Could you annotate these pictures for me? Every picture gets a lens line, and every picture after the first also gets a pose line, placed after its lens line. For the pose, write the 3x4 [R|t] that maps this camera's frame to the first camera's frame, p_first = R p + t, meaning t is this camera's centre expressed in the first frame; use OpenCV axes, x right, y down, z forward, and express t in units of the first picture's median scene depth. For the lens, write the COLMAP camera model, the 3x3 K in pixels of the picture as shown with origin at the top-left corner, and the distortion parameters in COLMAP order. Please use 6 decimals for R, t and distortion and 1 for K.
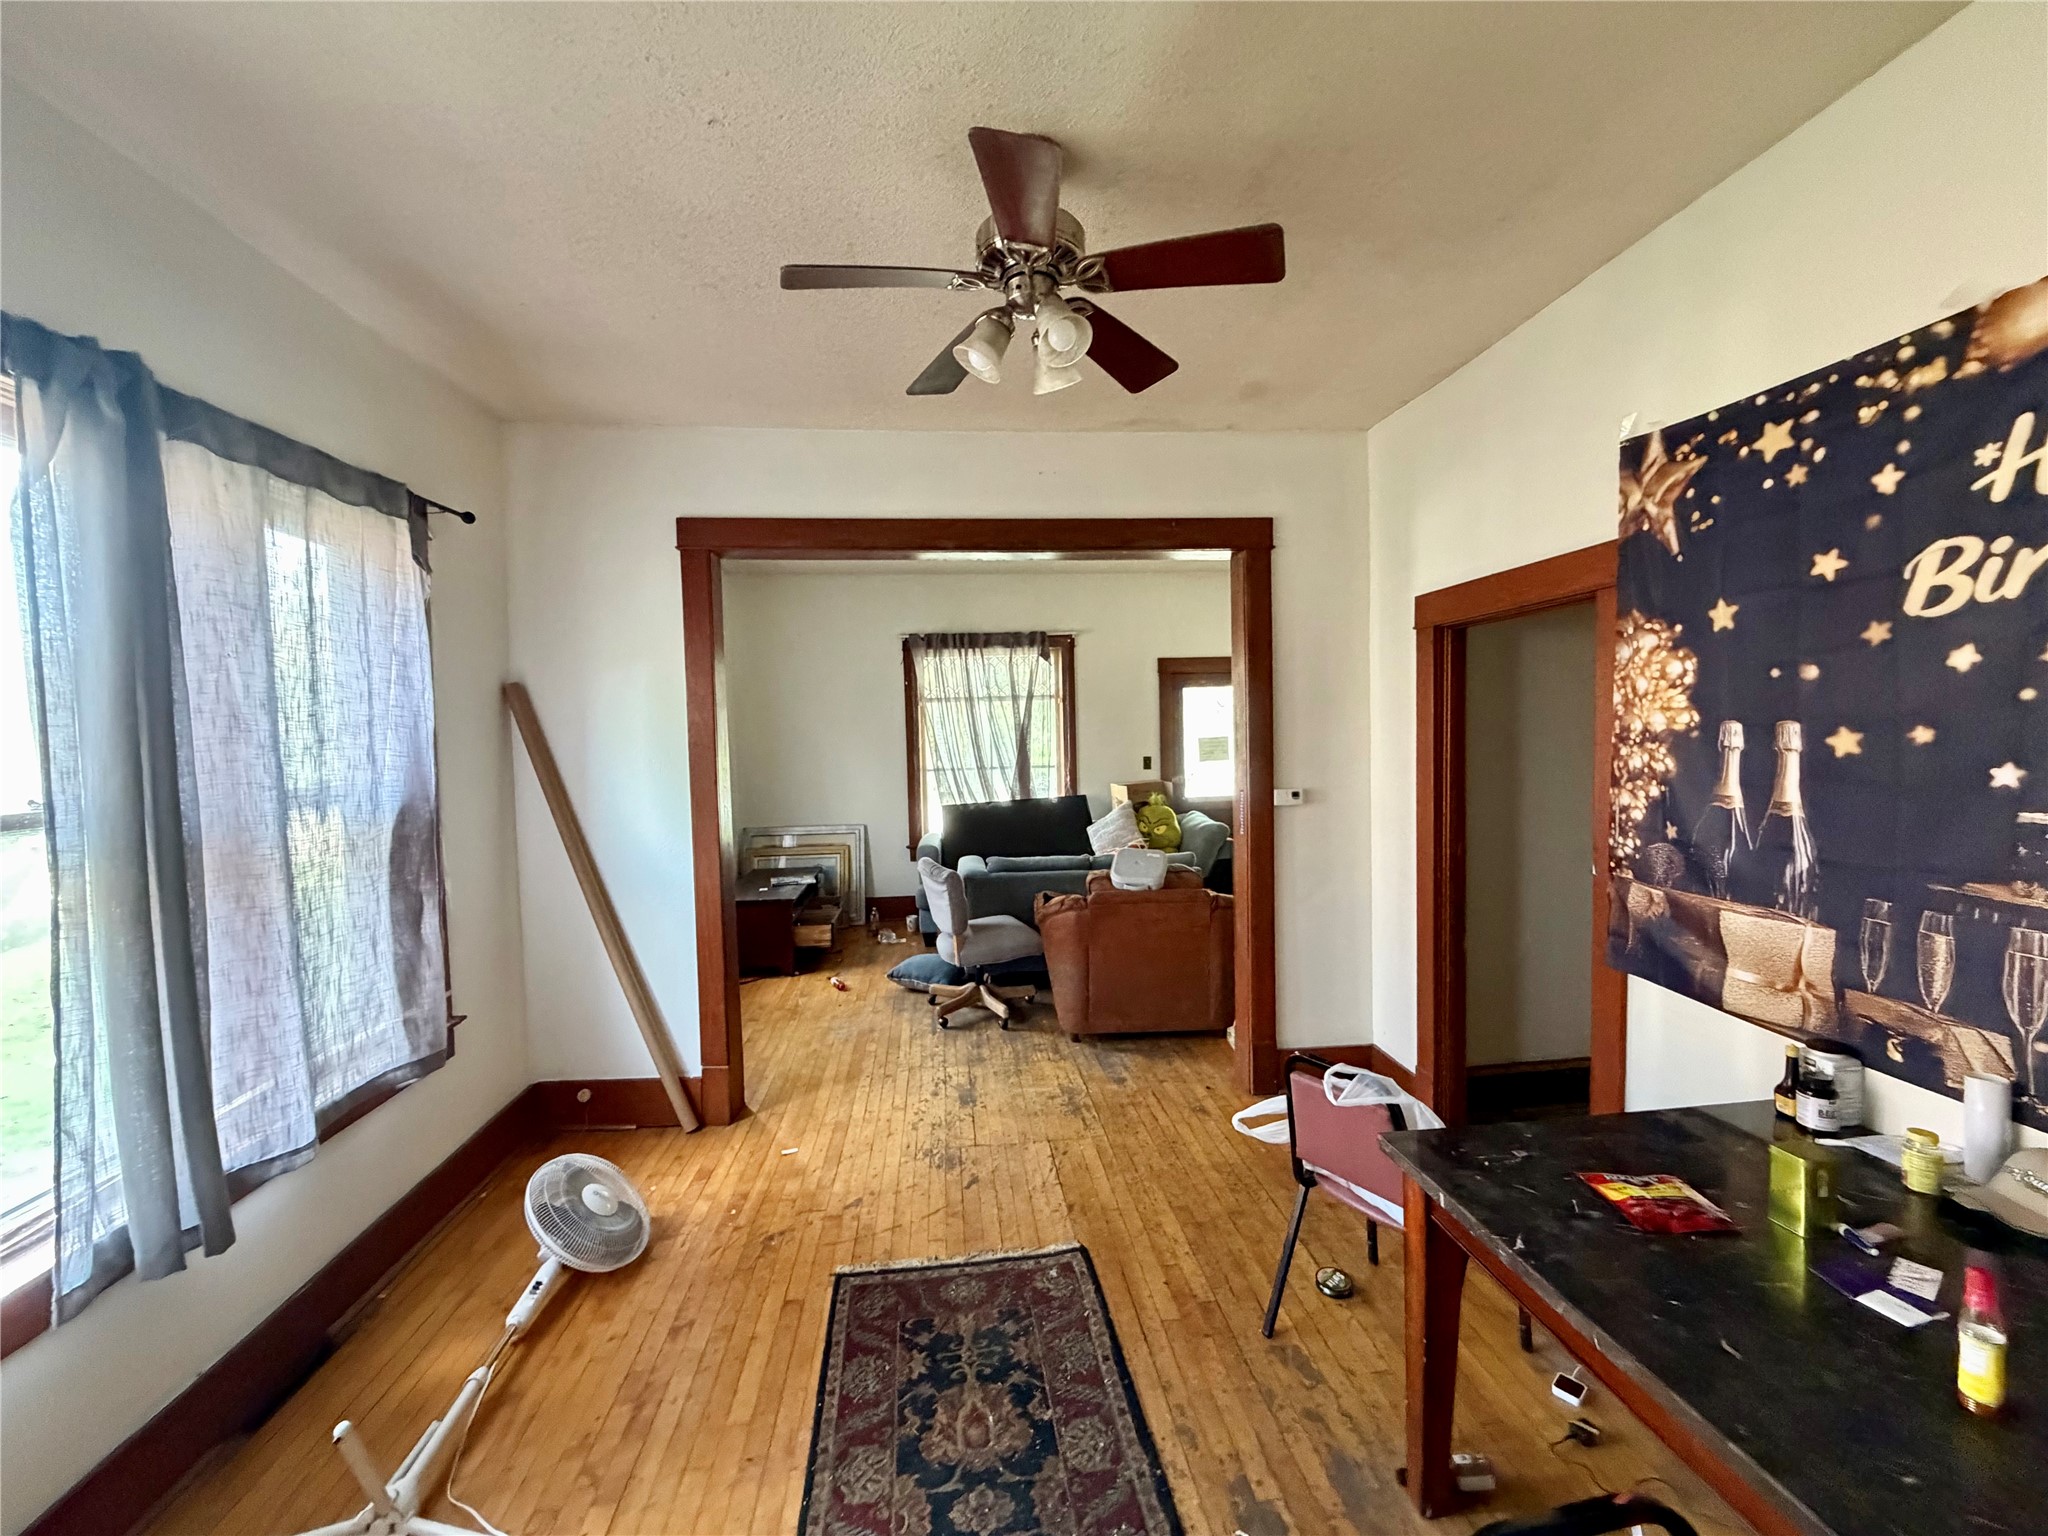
lens RADIAL K [[816.9, 0, 1031.6], [0, 816.9, 765.9], [0, 0, 1]] dist [0.013483, 0.000307]
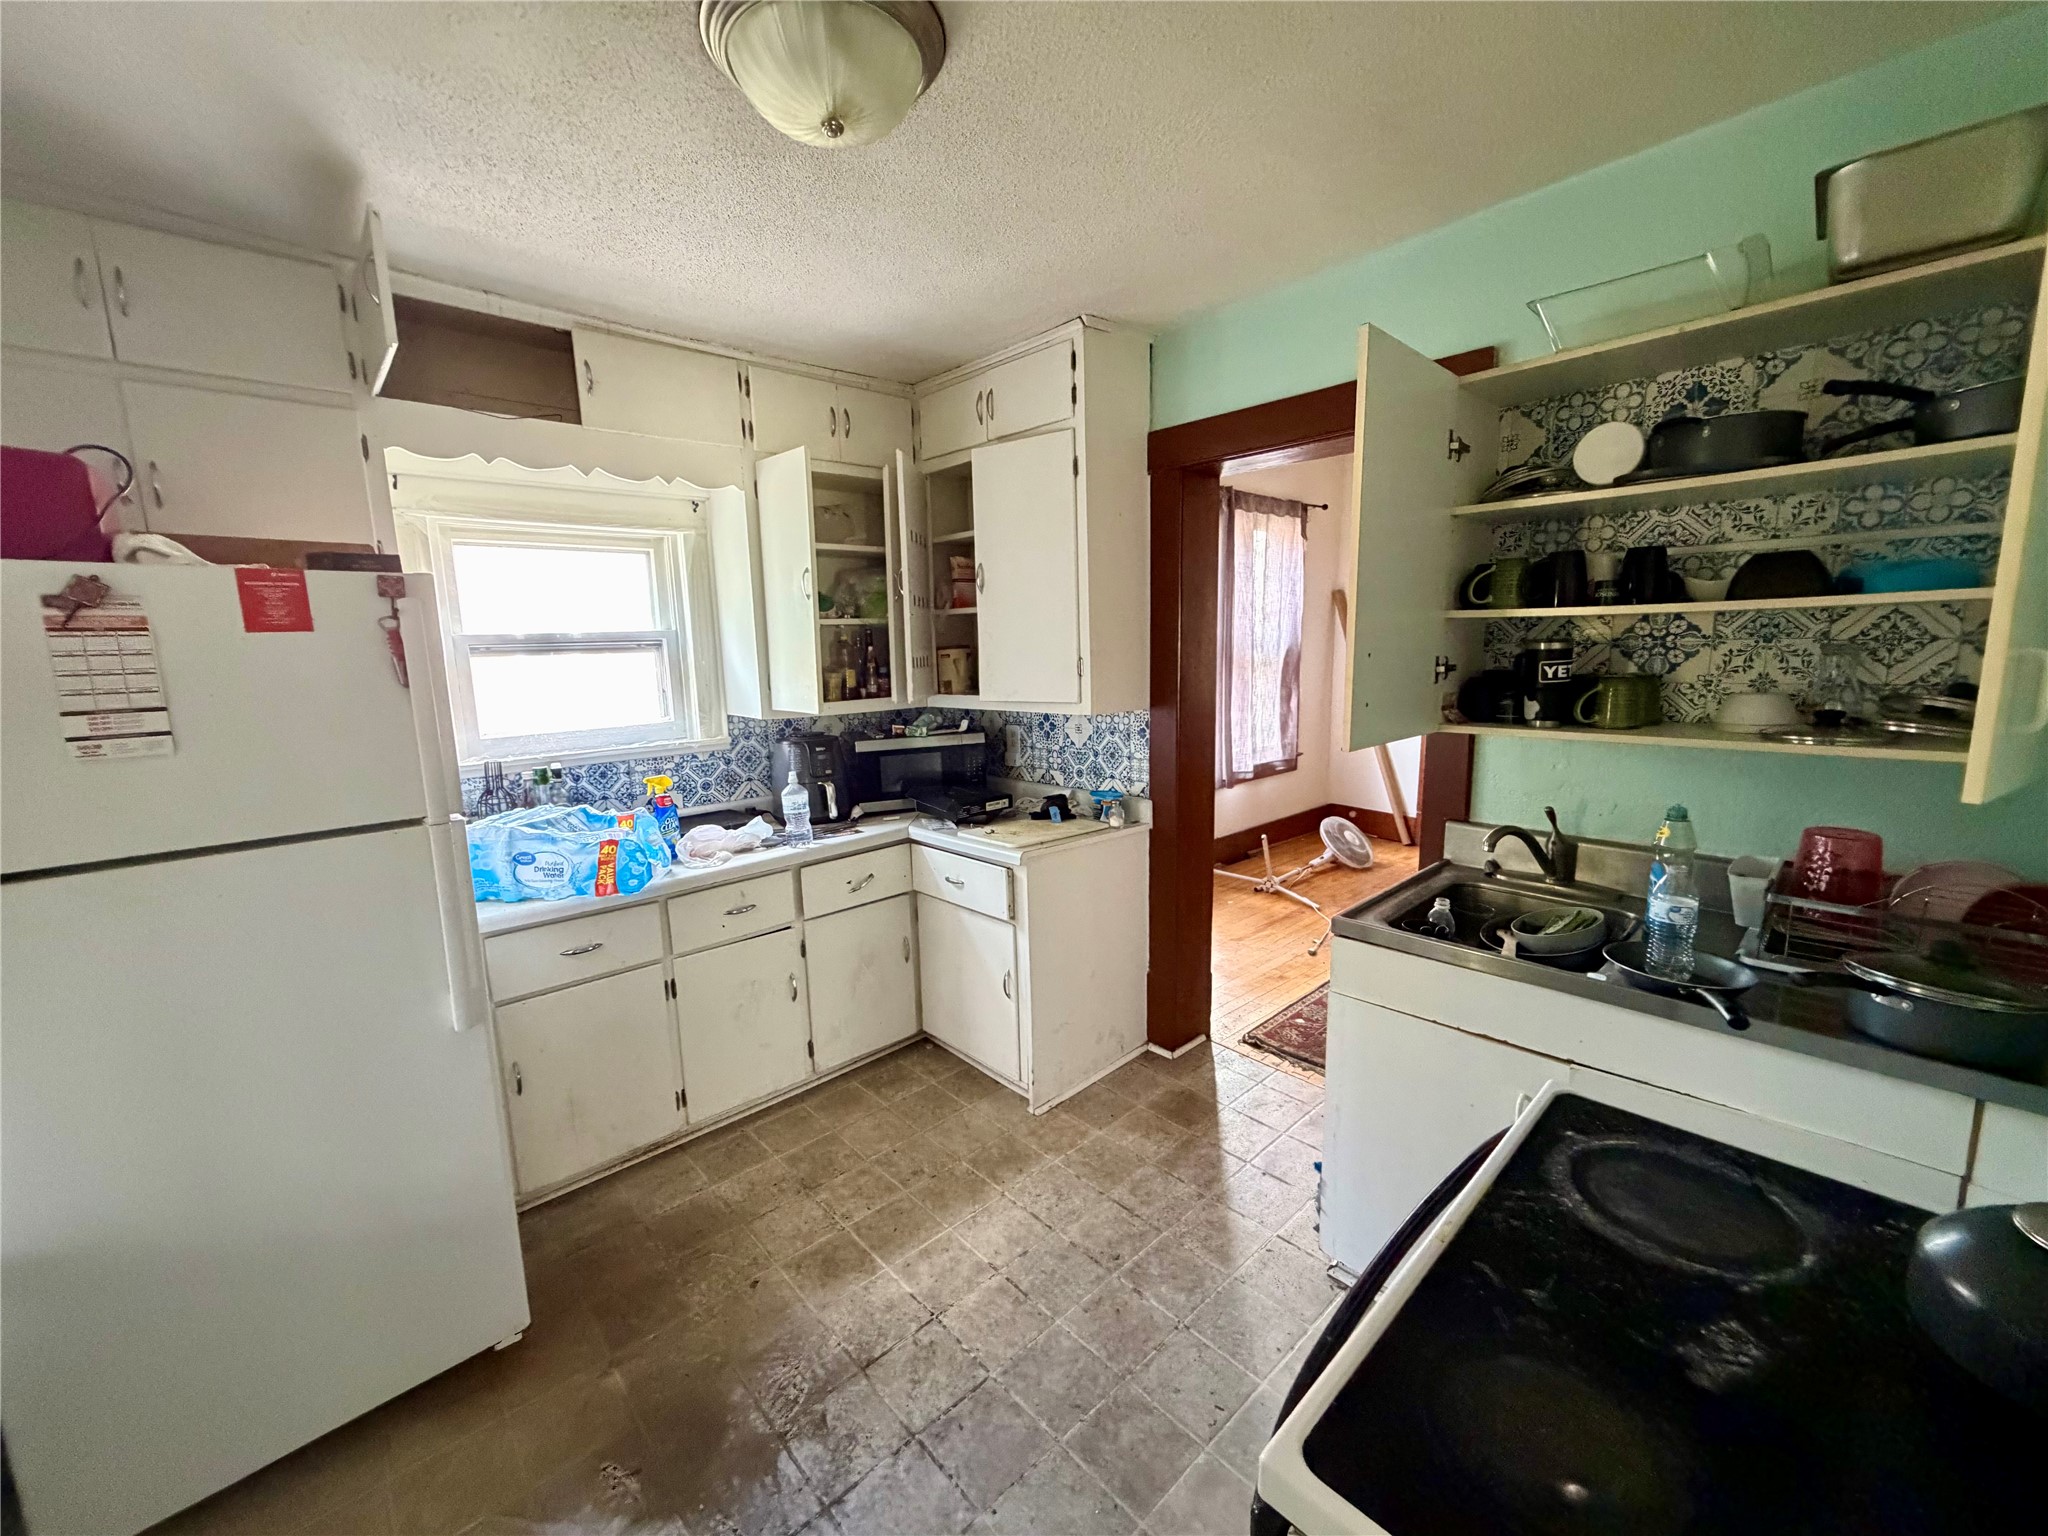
lens RADIAL K [[816.9, 0, 1030.5], [0, 816.9, 766.7], [0, 0, 1]] dist [0.013483, 0.000307]
pose [[0.603345, 0.137658, -0.785509, 0.488958], [-0.031908, 0.988367, 0.148700, 0.045798], [0.796842, -0.064653, 0.600719, -0.737304]]
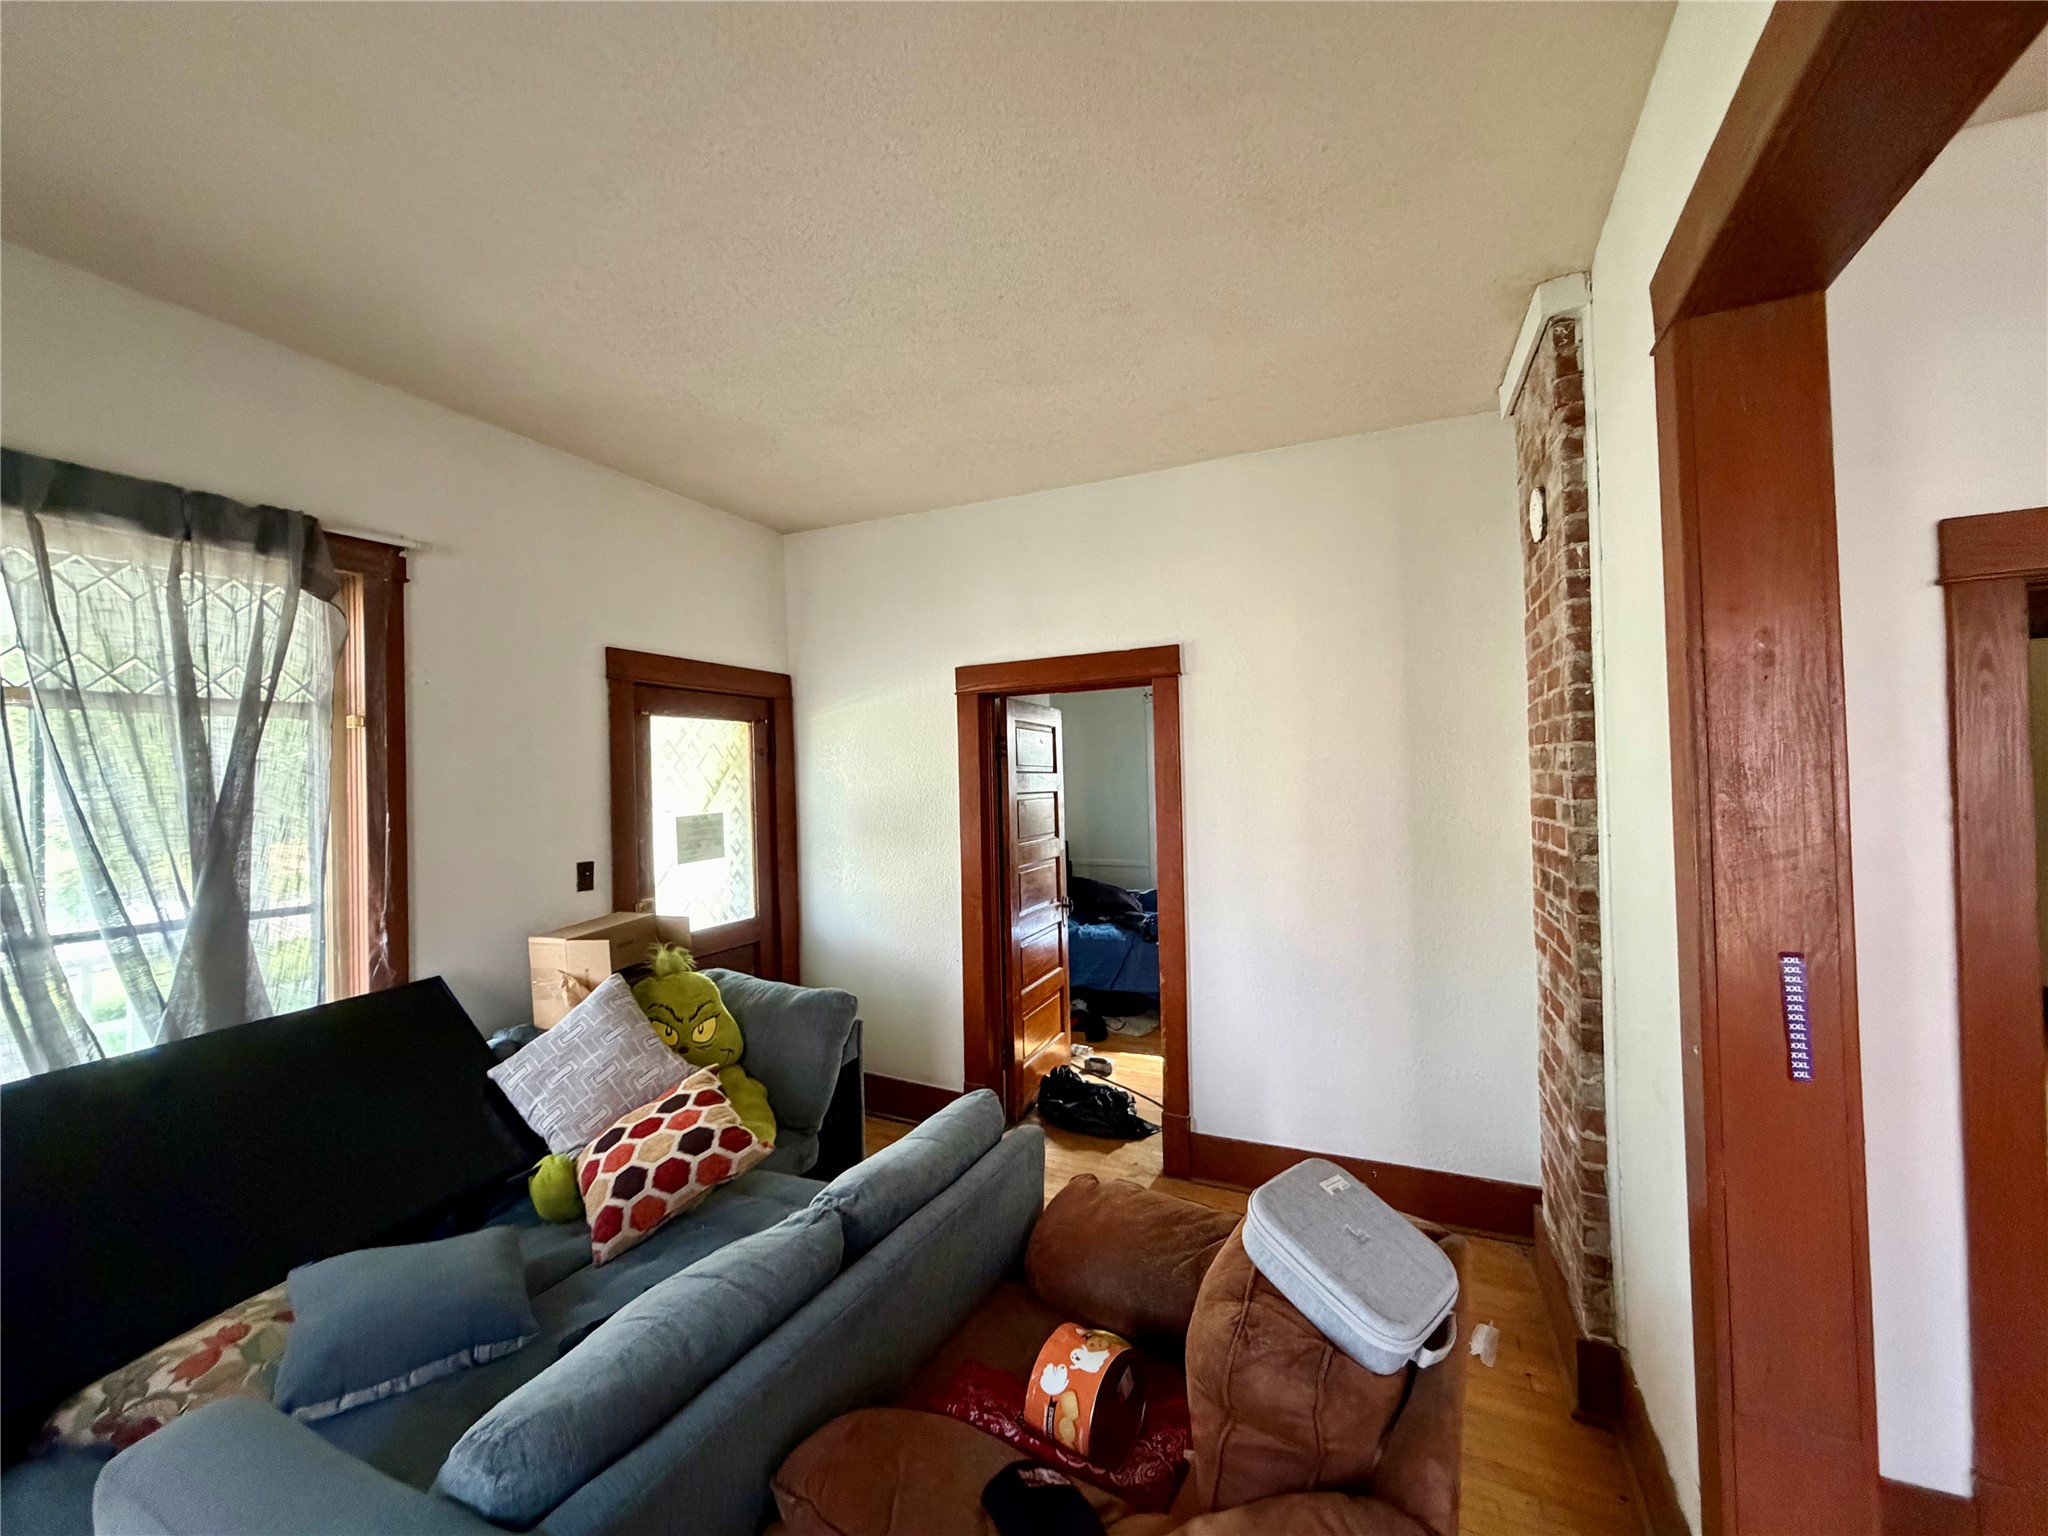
lens RADIAL K [[816.9, 0, 1025.0], [0, 816.9, 771.0], [0, 0, 1]] dist [0.013483, 0.000307]
pose [[0.528079, 0.015322, 0.849057, -0.125968], [0.051264, 0.997439, -0.049884, -0.029123], [-0.847647, 0.069868, 0.525941, 0.612286]]
